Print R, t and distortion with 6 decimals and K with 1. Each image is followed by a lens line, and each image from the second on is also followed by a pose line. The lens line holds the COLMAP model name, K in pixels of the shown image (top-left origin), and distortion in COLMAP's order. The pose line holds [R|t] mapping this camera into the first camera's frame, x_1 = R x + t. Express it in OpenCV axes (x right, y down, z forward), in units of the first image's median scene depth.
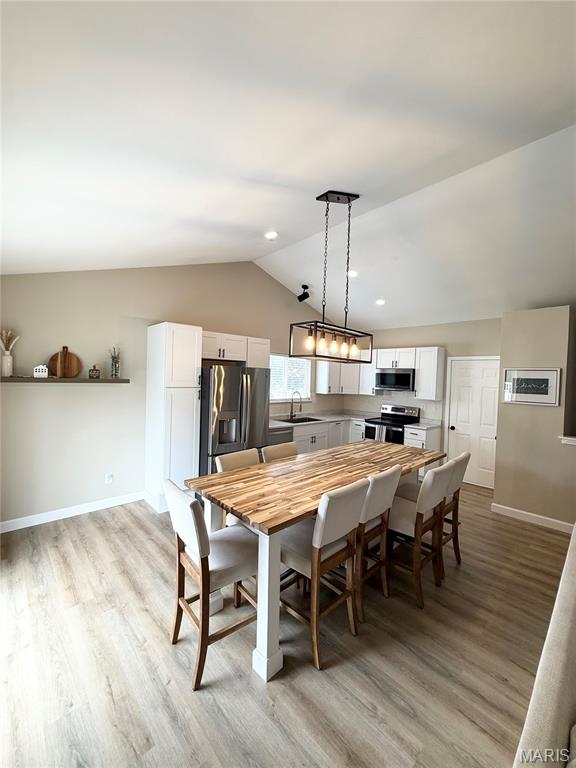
lens RADIAL K [[306.3, 0, 287.5], [0, 306.3, 382.9], [0, 0, 1]] dist [0.000682, -0.000210]
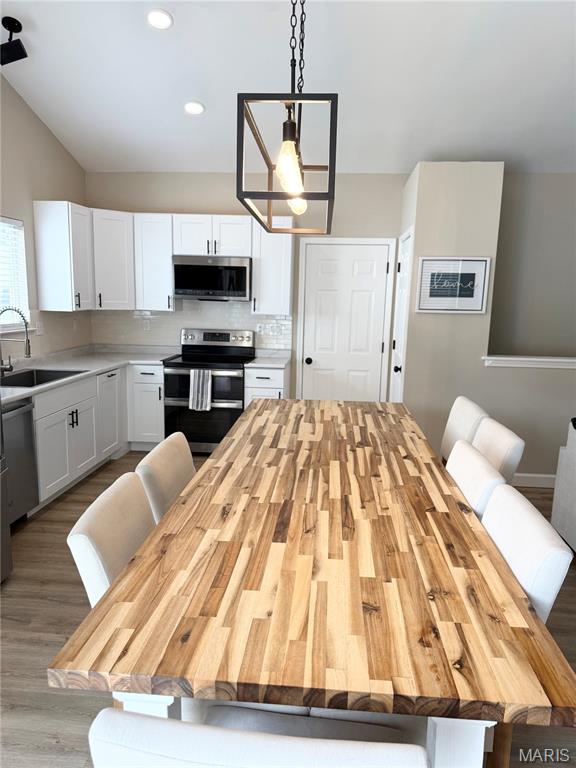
lens RADIAL K [[541.5, 0, 288.0], [0, 541.5, 384.0], [0, 0, 1]] dist [0.101836, -0.162016]
pose [[0.751061, -0.123682, 0.648545, -0.228523], [0.013213, 0.984916, 0.172529, 0.010284], [-0.660101, -0.121010, 0.741366, 0.291075]]
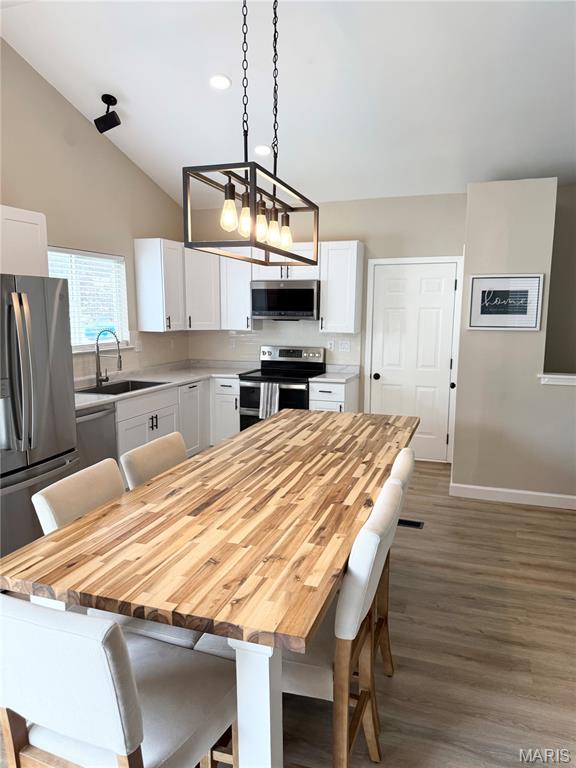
lens RADIAL K [[541.5, 0, 288.0], [0, 541.5, 384.0], [0, 0, 1]] dist [0.101836, -0.162016]
pose [[0.891381, -0.091721, 0.443877, -0.139793], [0.032754, 0.989786, 0.138749, 0.004465], [-0.452069, -0.109140, 0.885281, 0.128459]]
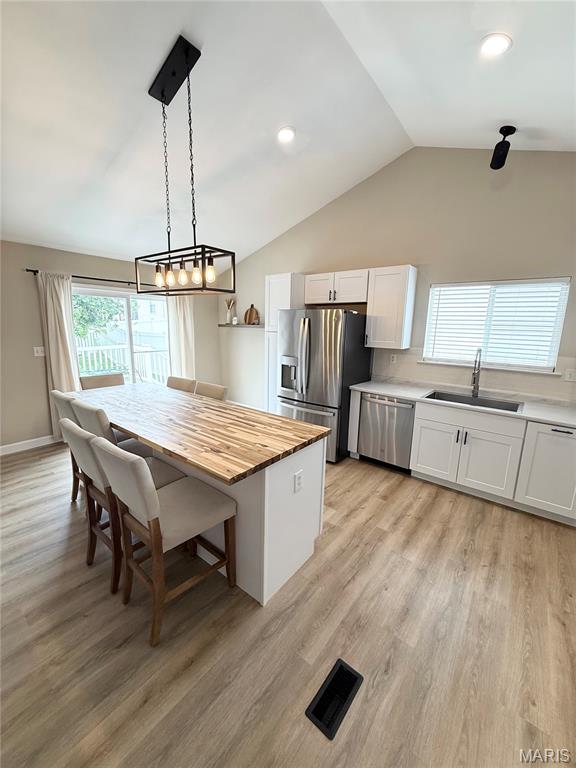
lens RADIAL K [[306.3, 0, 287.5], [0, 306.3, 382.9], [0, 0, 1]] dist [0.000682, -0.000210]
pose [[0.134145, 0.161074, -0.977783, 0.698489], [-0.035081, 0.986855, 0.157755, 0.018469], [0.990341, 0.013140, 0.138032, 0.766981]]
